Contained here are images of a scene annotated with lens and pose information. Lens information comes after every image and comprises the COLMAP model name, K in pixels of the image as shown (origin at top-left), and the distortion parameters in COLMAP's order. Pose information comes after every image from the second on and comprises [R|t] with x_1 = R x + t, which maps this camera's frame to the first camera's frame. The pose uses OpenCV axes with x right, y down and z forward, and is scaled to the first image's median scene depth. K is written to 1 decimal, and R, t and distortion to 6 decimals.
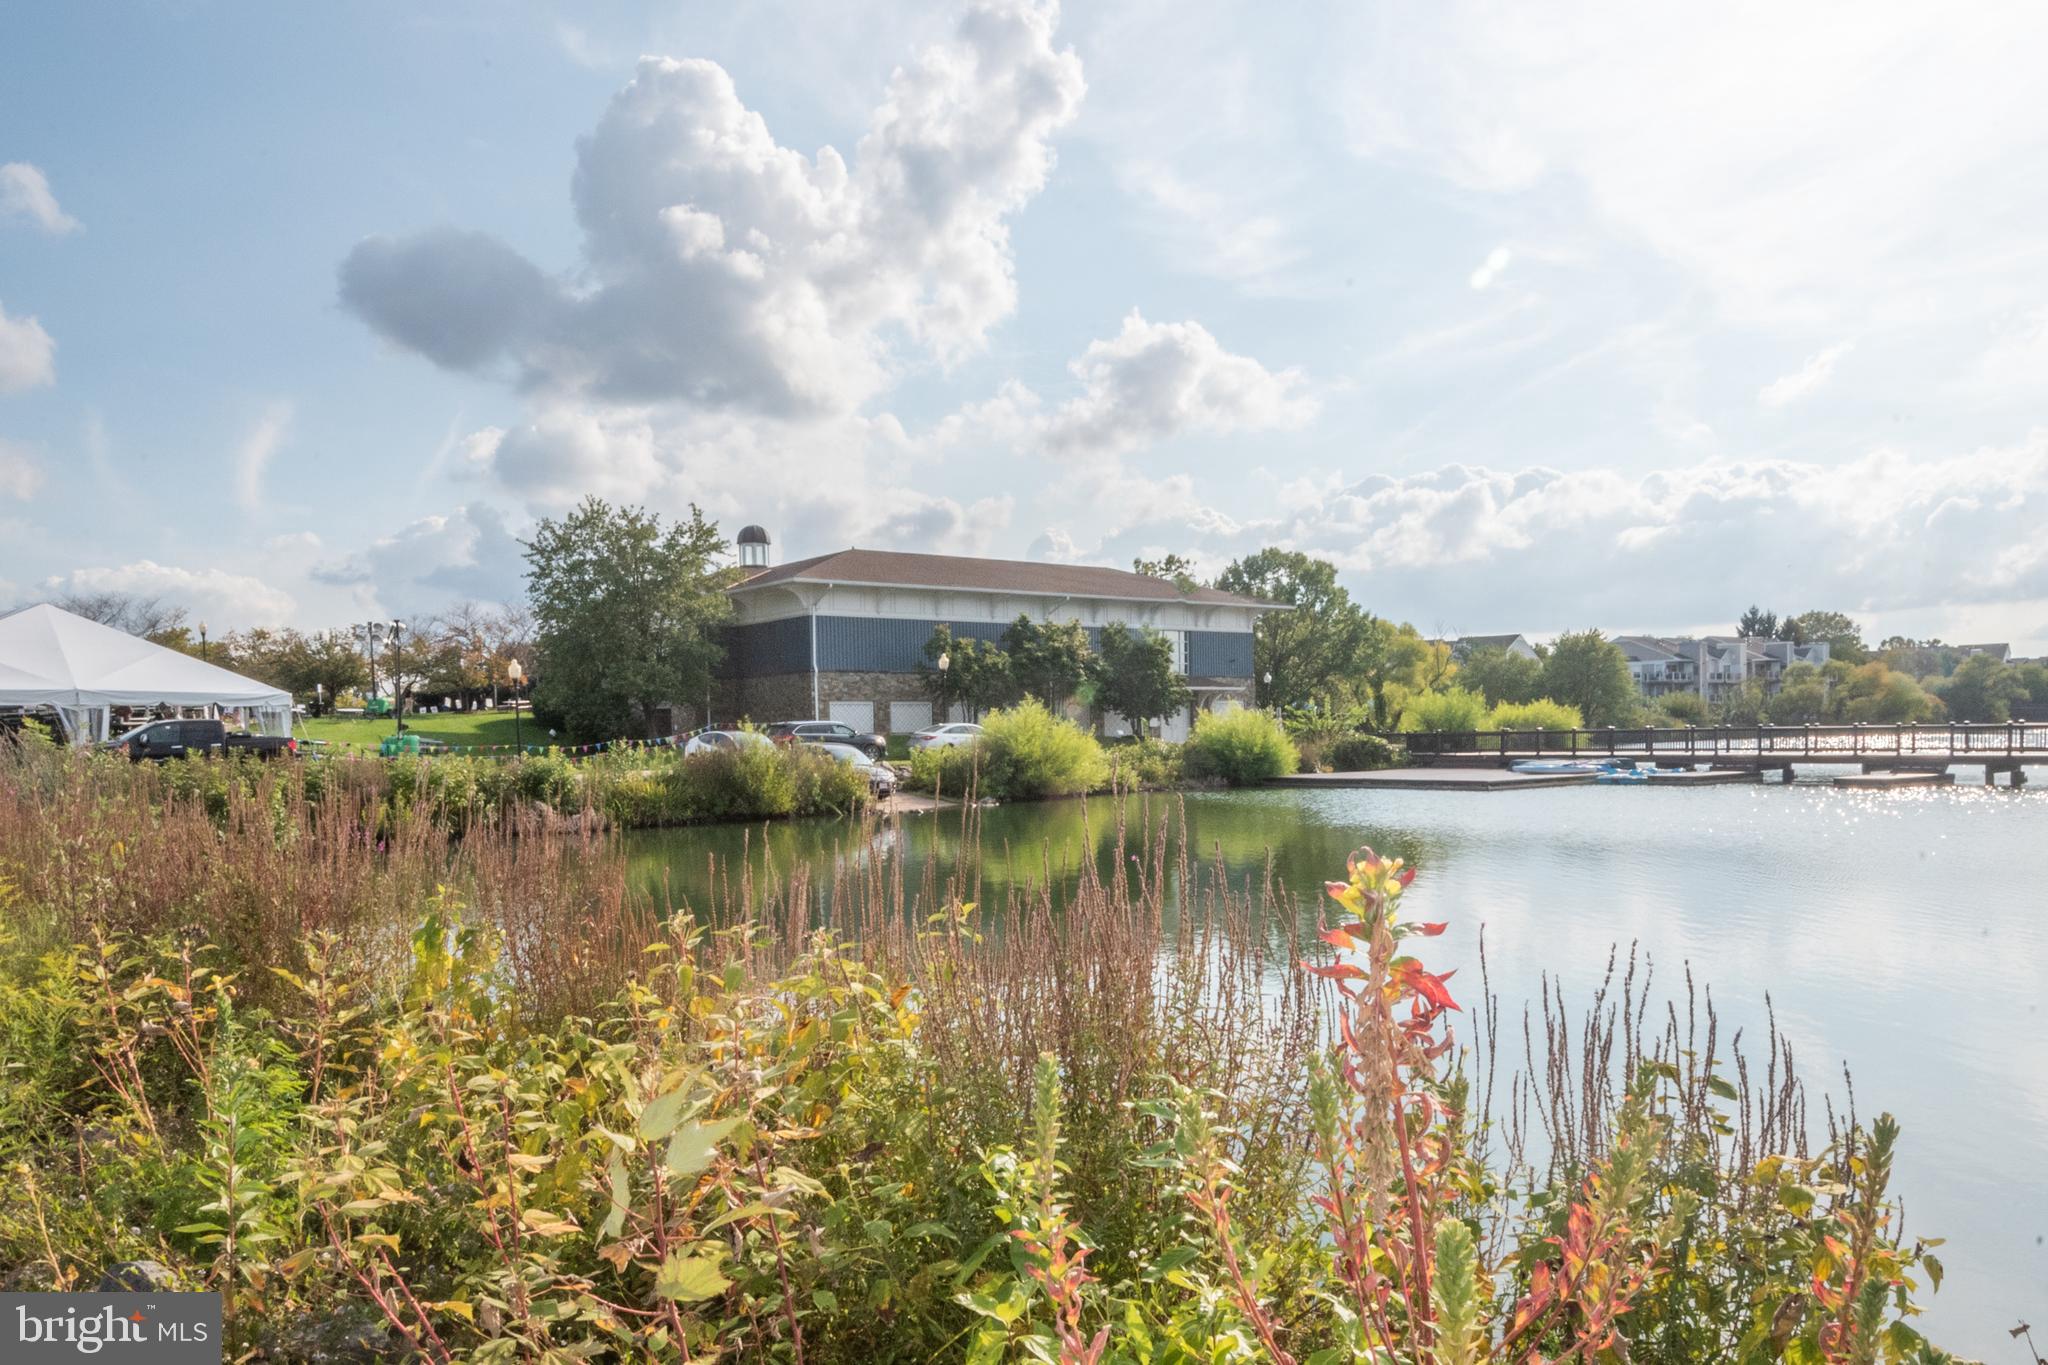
lens RADIAL K [[1469.3, 0, 1024.0], [0, 1469.3, 682.5], [0, 0, 1]] dist [-0.003511, -0.000742]
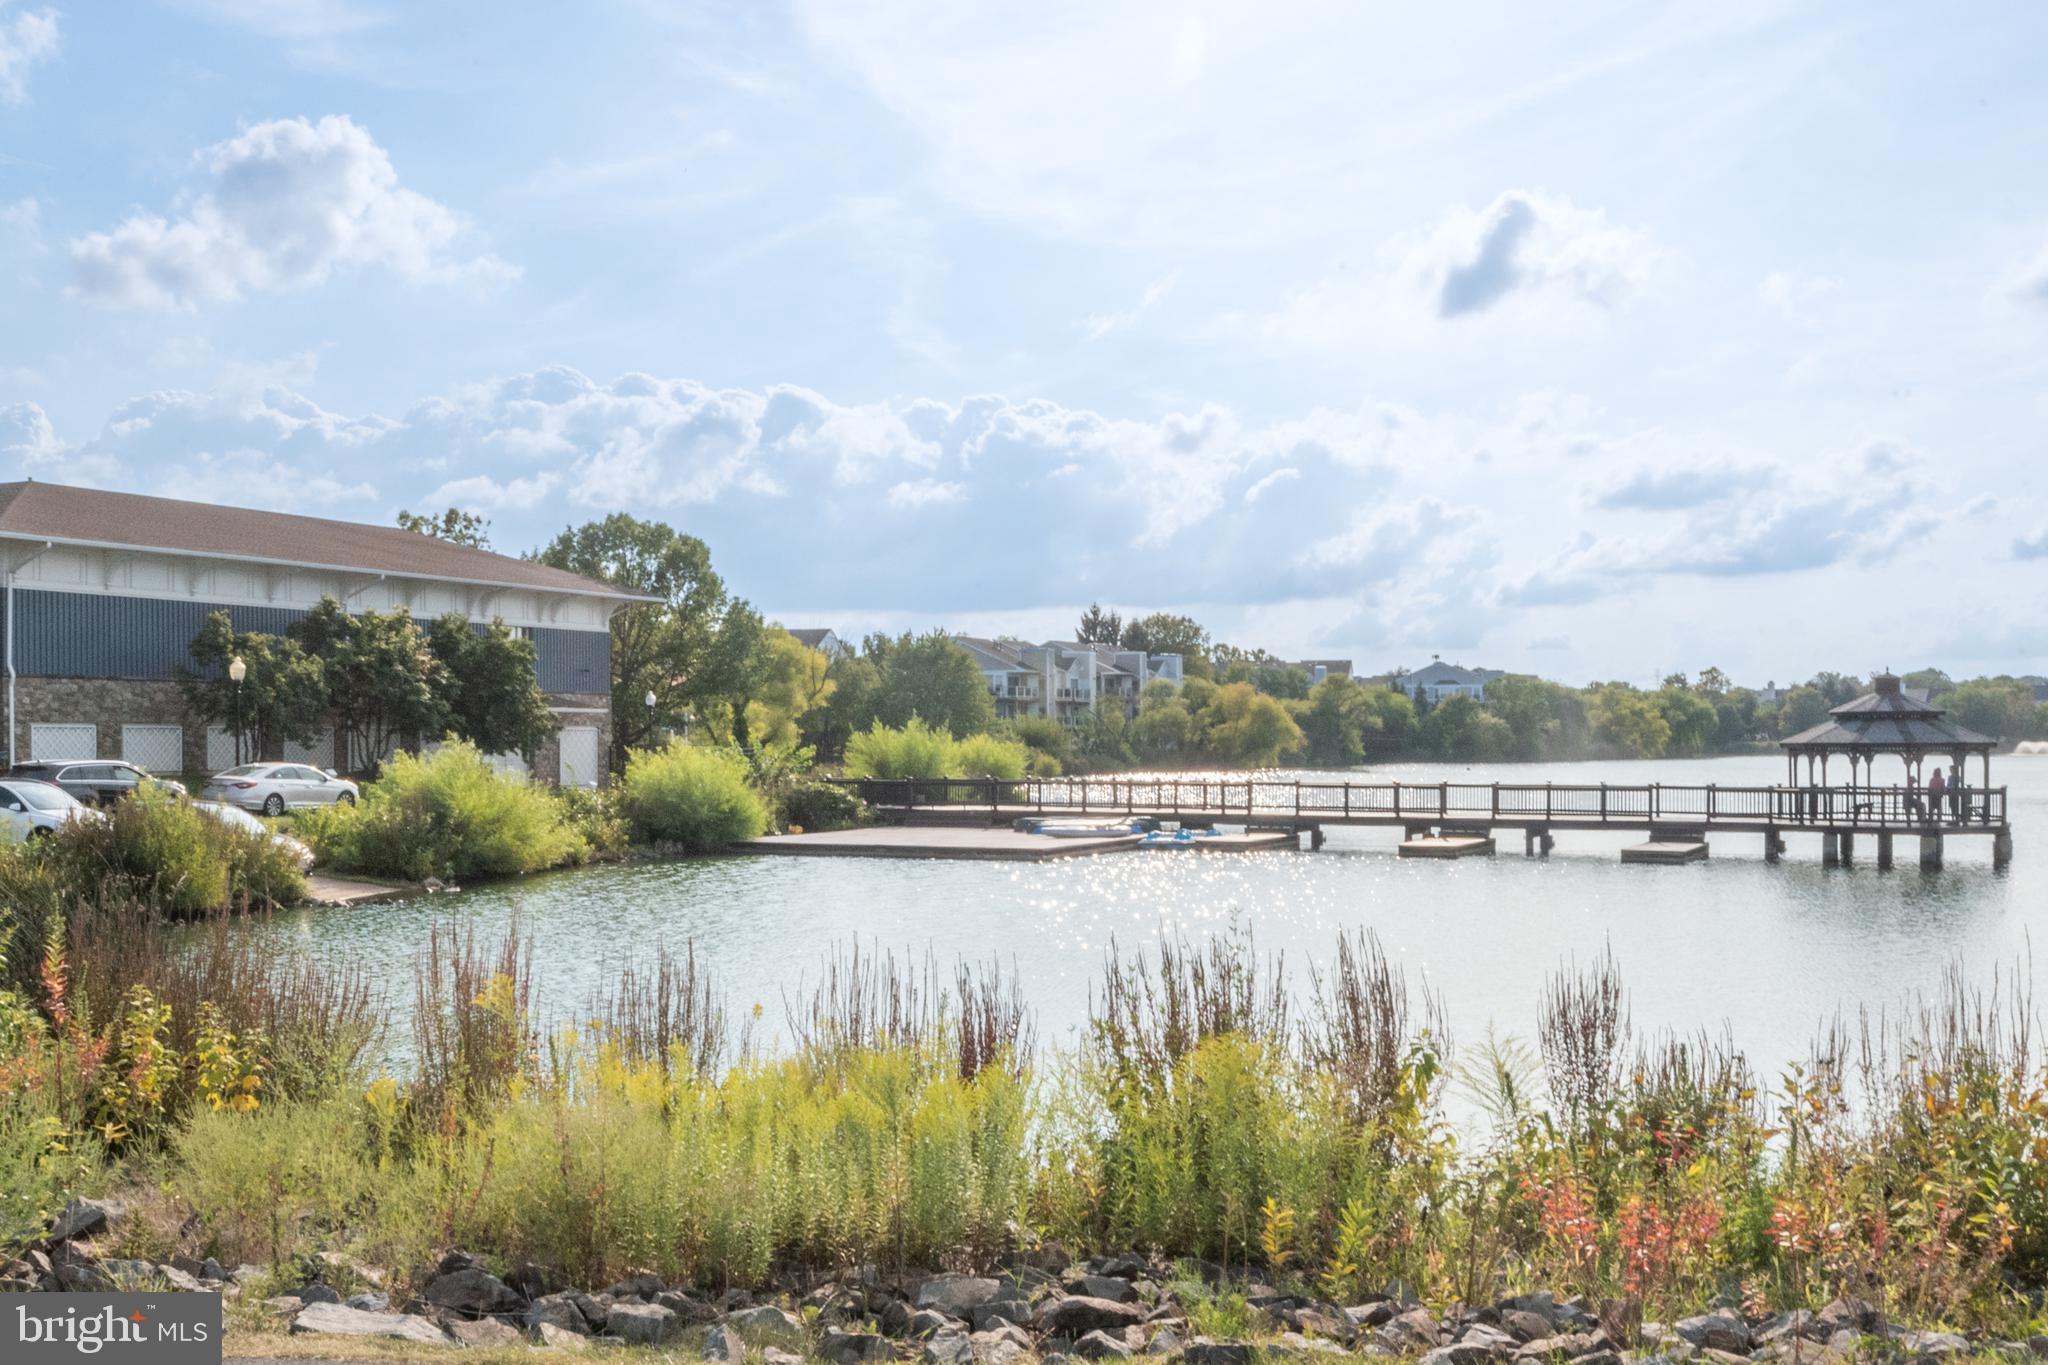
lens RADIAL K [[2210.4, 0, 990.9], [0, 2210.4, 684.2], [0, 0, 1]] dist [0.074456, -0.002414]
pose [[0.887142, 0.027984, 0.460648, -0.202905], [-0.032449, 0.999472, 0.001775, -0.018663], [-0.460355, -0.016522, 0.887581, -0.059091]]
